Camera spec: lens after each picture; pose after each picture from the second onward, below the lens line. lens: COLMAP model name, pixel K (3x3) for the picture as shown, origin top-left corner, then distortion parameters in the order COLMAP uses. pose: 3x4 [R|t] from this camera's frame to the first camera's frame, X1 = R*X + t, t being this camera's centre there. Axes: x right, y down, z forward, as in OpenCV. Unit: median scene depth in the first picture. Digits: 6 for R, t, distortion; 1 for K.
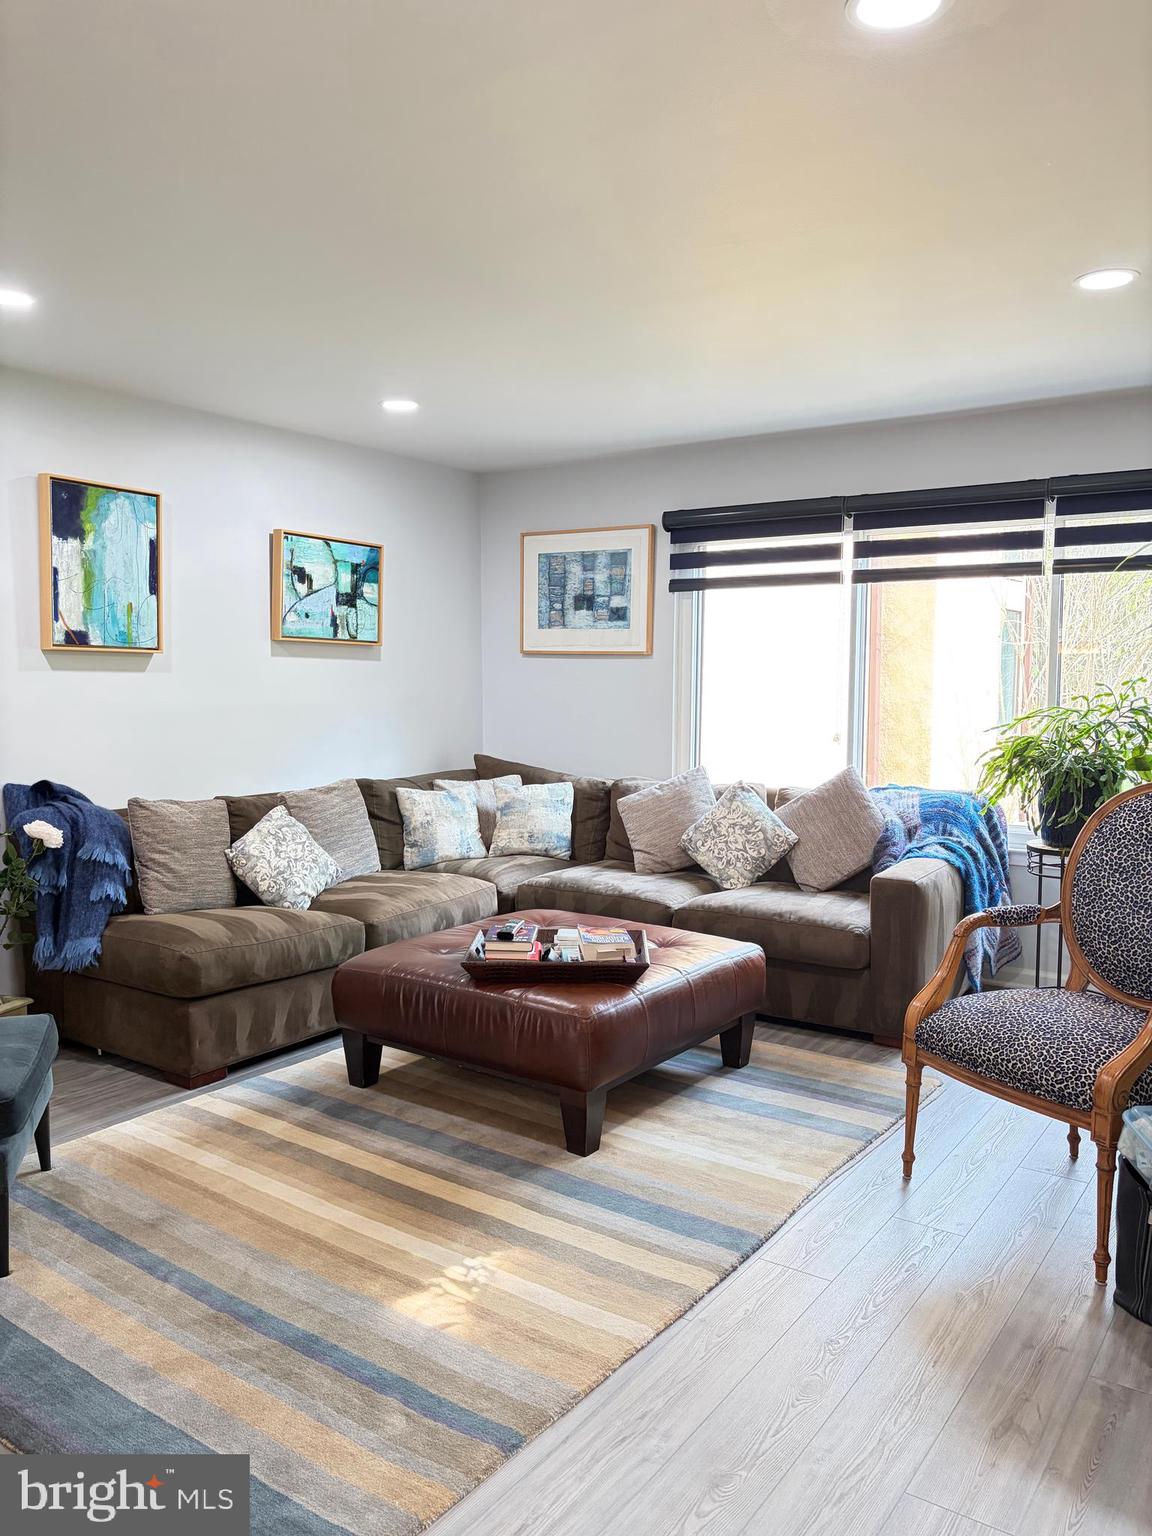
lens RADIAL K [[1166.3, 0, 576.0], [0, 1166.3, 768.0], [0, 0, 1]] dist [0.075129, -0.088903]
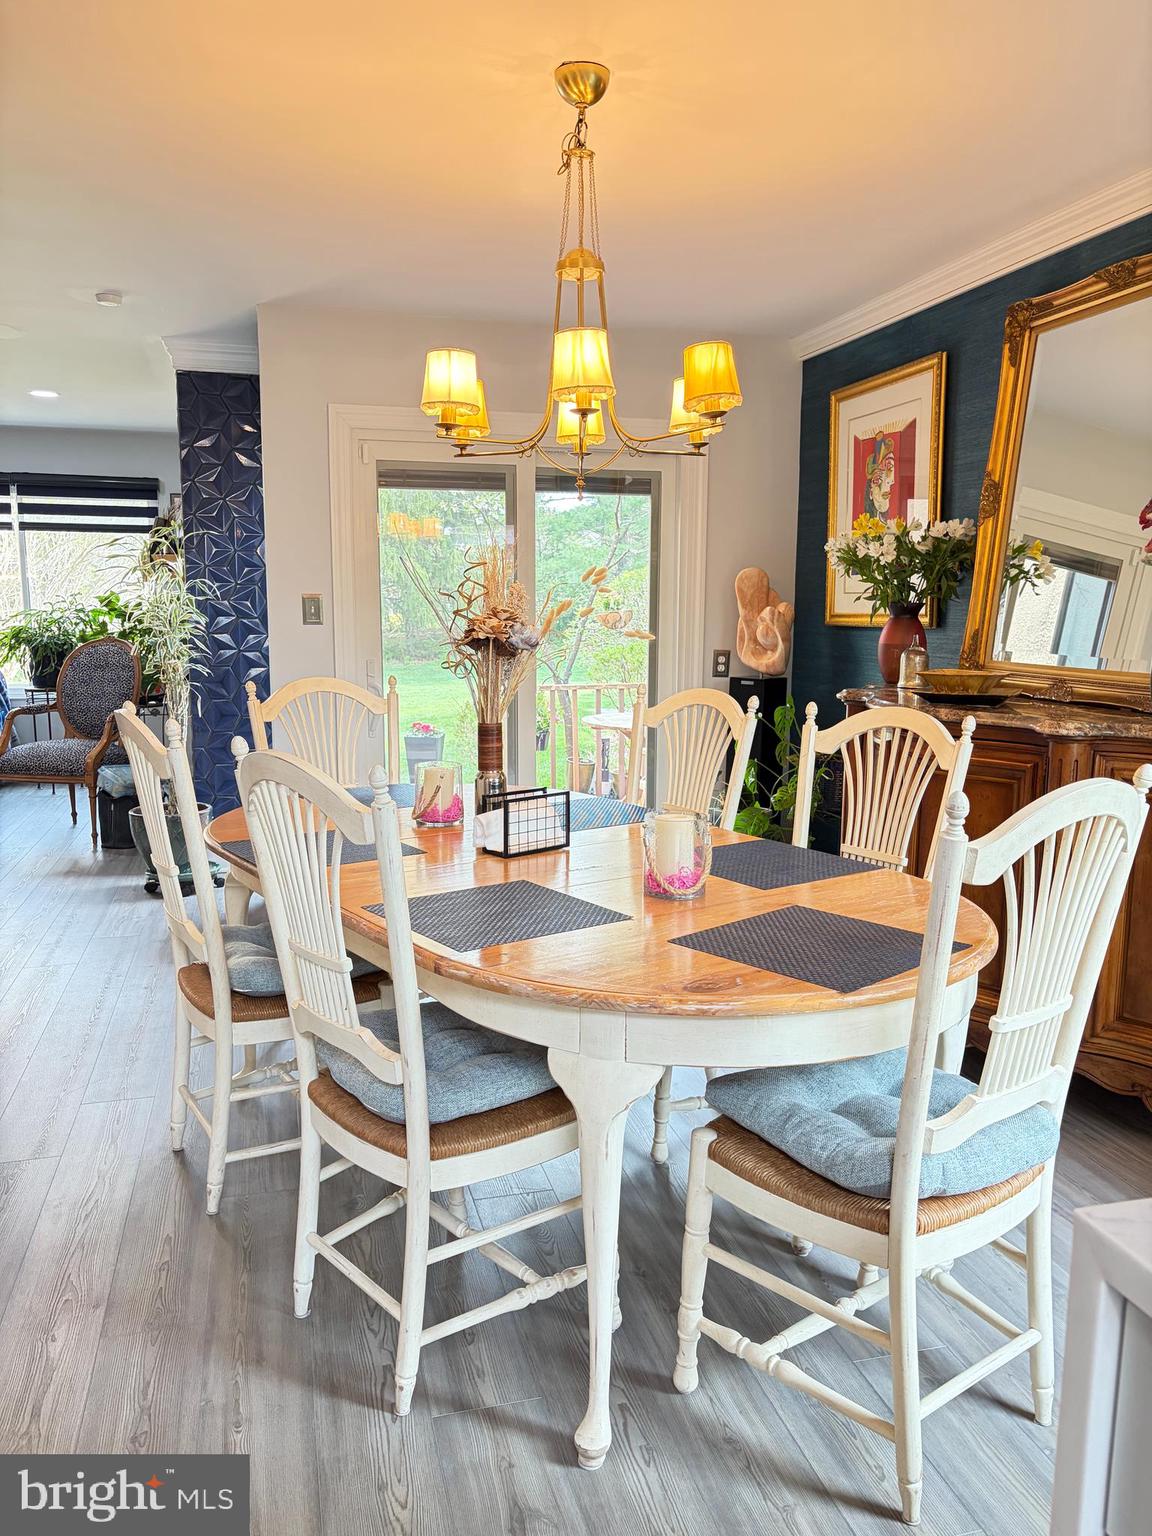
lens RADIAL K [[1166.3, 0, 576.0], [0, 1166.3, 768.0], [0, 0, 1]] dist [0.075129, -0.088903]
pose [[0.649752, -0.108083, 0.752423, -0.436447], [0.056337, 0.993965, 0.094130, 0.066279], [-0.758056, -0.018772, 0.651919, -0.802455]]
